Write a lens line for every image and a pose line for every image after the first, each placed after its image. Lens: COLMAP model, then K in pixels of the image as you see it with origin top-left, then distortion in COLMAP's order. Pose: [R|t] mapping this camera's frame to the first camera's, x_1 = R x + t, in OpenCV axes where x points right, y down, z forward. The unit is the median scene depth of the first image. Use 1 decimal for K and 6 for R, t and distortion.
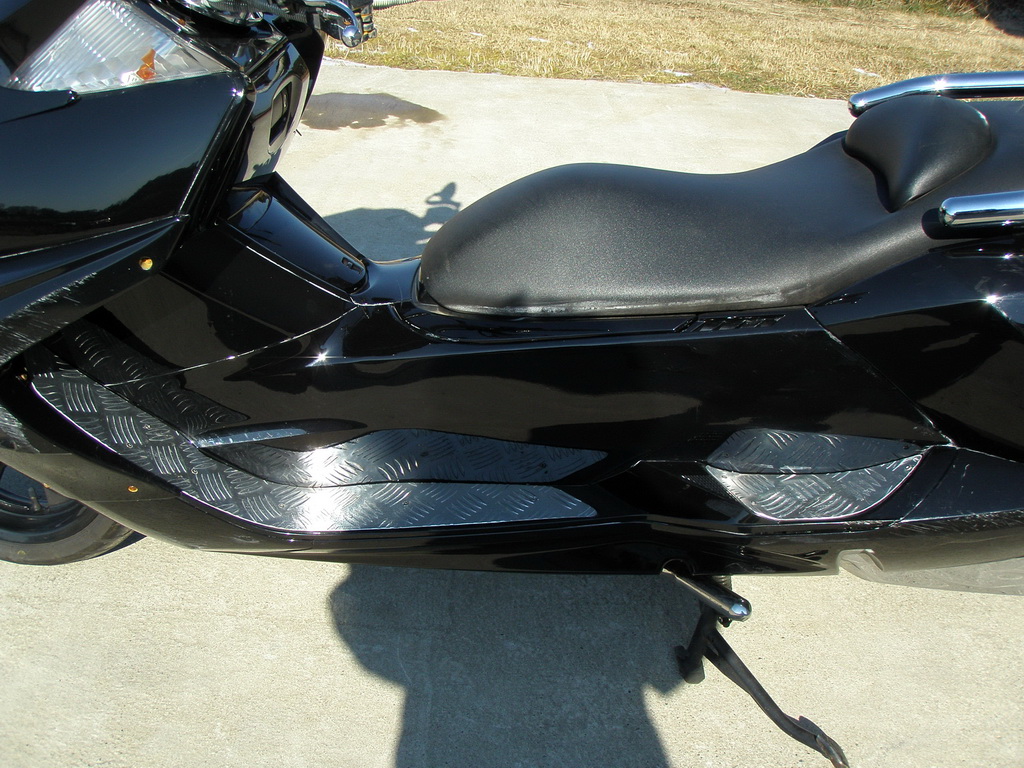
lens RADIAL K [[1138.3, 0, 510.2], [0, 1138.3, 400.5], [0, 0, 1]] dist [-0.201091, 0.196319]
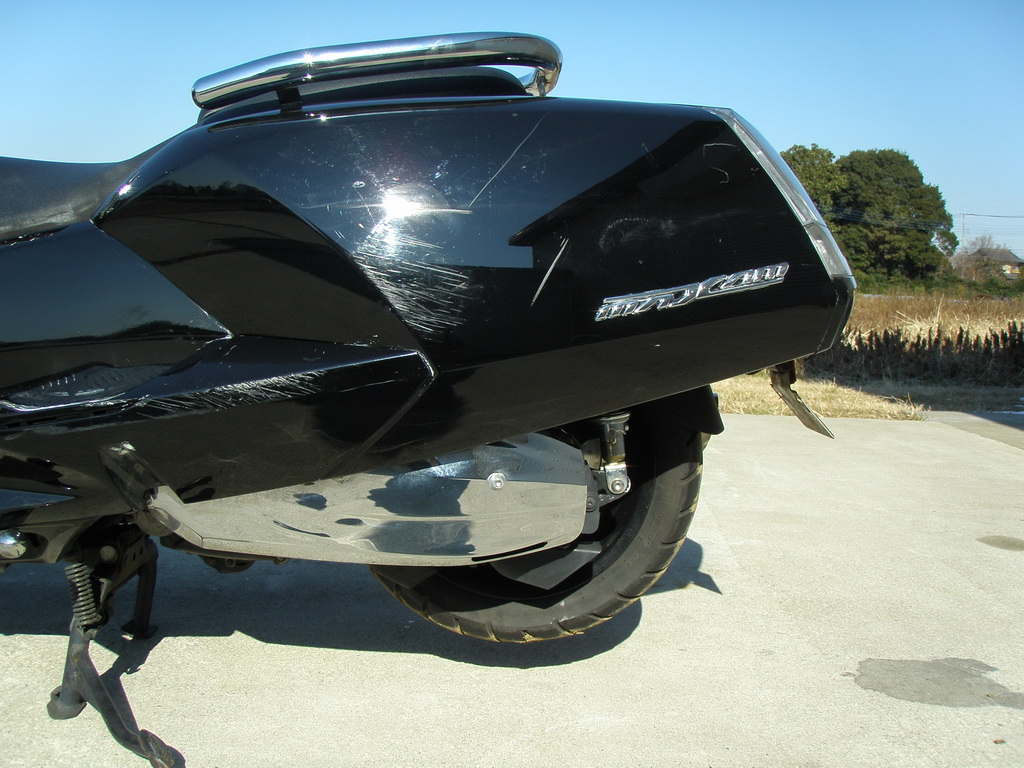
lens RADIAL K [[1138.3, 0, 510.2], [0, 1138.3, 400.5], [0, 0, 1]] dist [-0.201091, 0.196319]
pose [[0.998255, -0.017739, 0.056327, 0.504683], [0.038274, 0.920719, -0.388346, 0.398620], [-0.044972, 0.389824, 0.919791, 0.144010]]
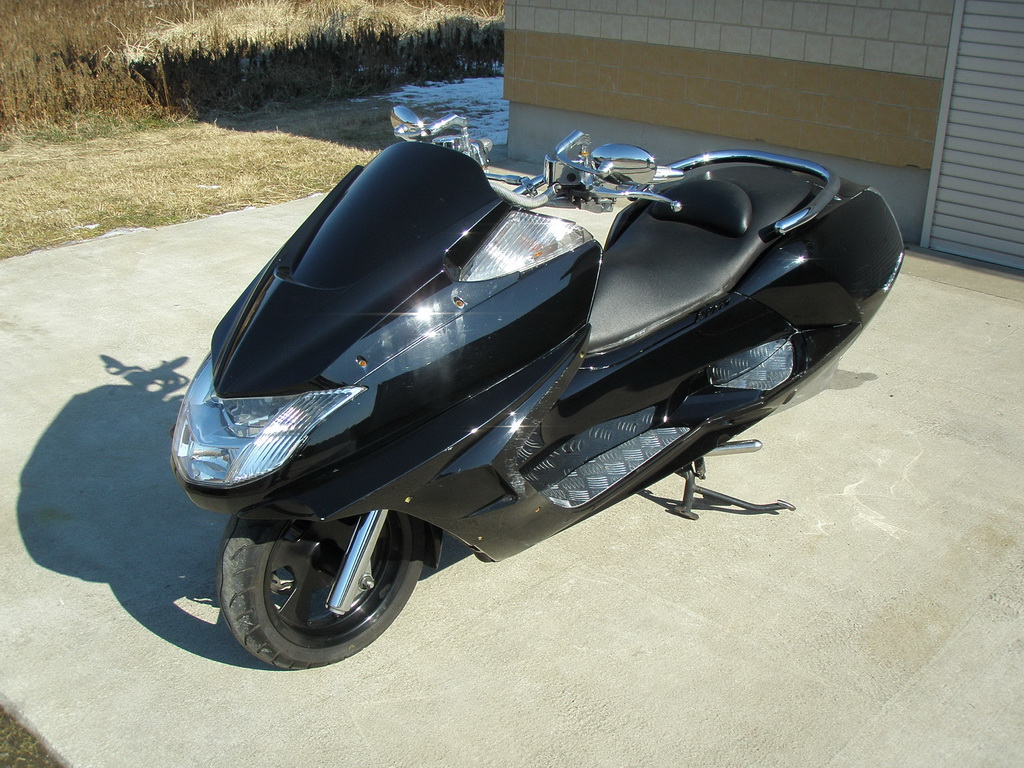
lens RADIAL K [[1138.3, 0, 510.2], [0, 1138.3, 400.5], [0, 0, 1]] dist [-0.201091, 0.196319]
pose [[0.662501, -0.325908, 0.674445, -1.297248], [0.379122, 0.922436, 0.073336, -0.182528], [-0.646034, 0.207112, 0.734674, -0.184570]]
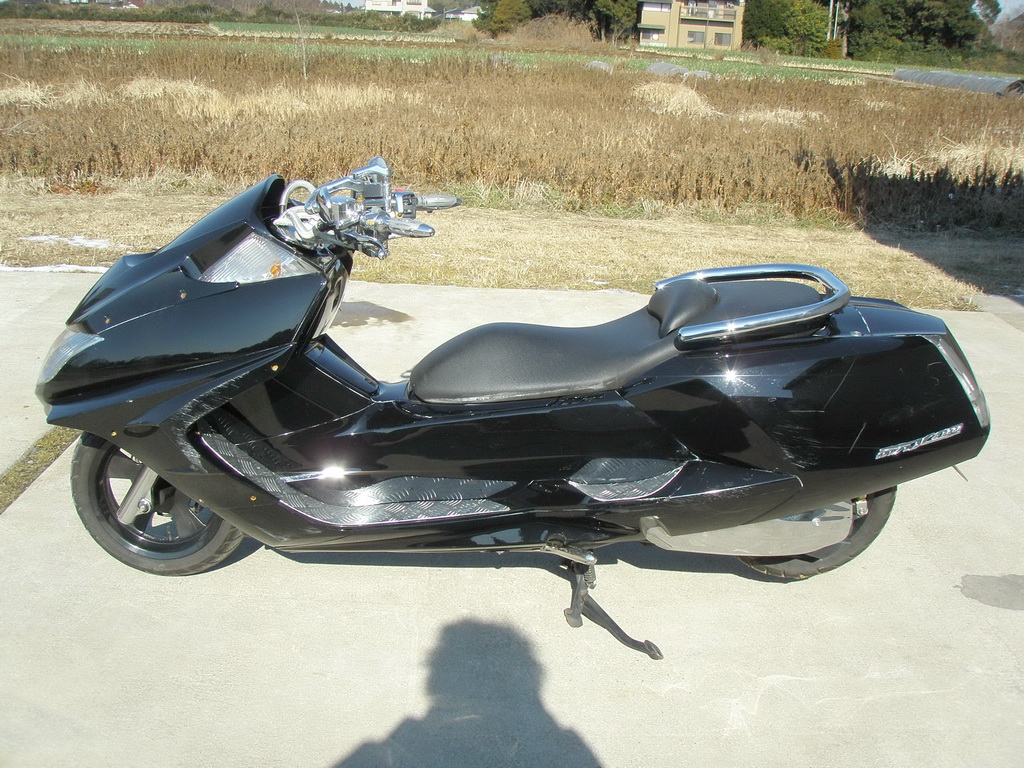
lens RADIAL K [[1138.3, 0, 510.2], [0, 1138.3, 400.5], [0, 0, 1]] dist [-0.201091, 0.196319]
pose [[0.999156, -0.020773, 0.035447, 0.015677], [0.027082, 0.981796, -0.187998, 0.256153], [-0.030896, 0.188799, 0.981530, -0.770034]]
